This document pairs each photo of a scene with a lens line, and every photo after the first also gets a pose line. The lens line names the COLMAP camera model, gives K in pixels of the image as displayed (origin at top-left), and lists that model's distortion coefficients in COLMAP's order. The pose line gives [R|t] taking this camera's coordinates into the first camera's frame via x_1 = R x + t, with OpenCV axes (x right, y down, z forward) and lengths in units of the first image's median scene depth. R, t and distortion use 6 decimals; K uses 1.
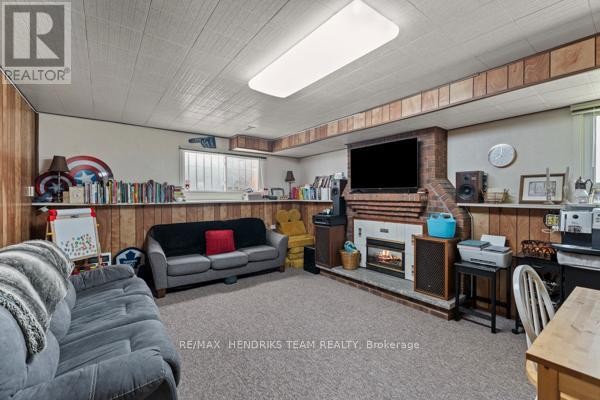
lens RADIAL K [[263.4, 0, 300.4], [0, 263.4, 198.6], [0, 0, 1]] dist [-0.004704, 0.000262]
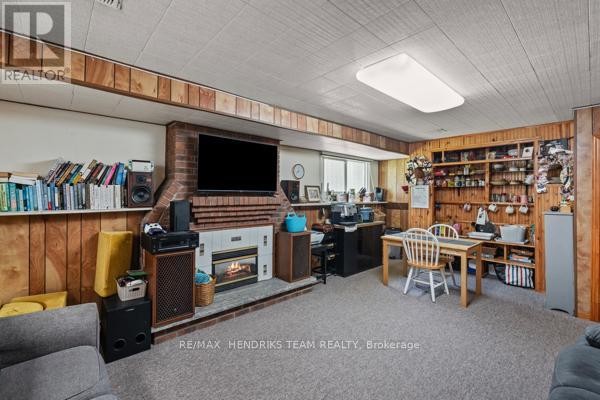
lens RADIAL K [[263.4, 0, 302.3], [0, 263.4, 191.8], [0, 0, 1]] dist [-0.004704, 0.000262]
pose [[-0.084074, 0.016684, 0.996320, -0.607064], [0.013361, 0.999789, -0.015614, -0.019459], [-0.996370, 0.011999, -0.084279, 0.894842]]
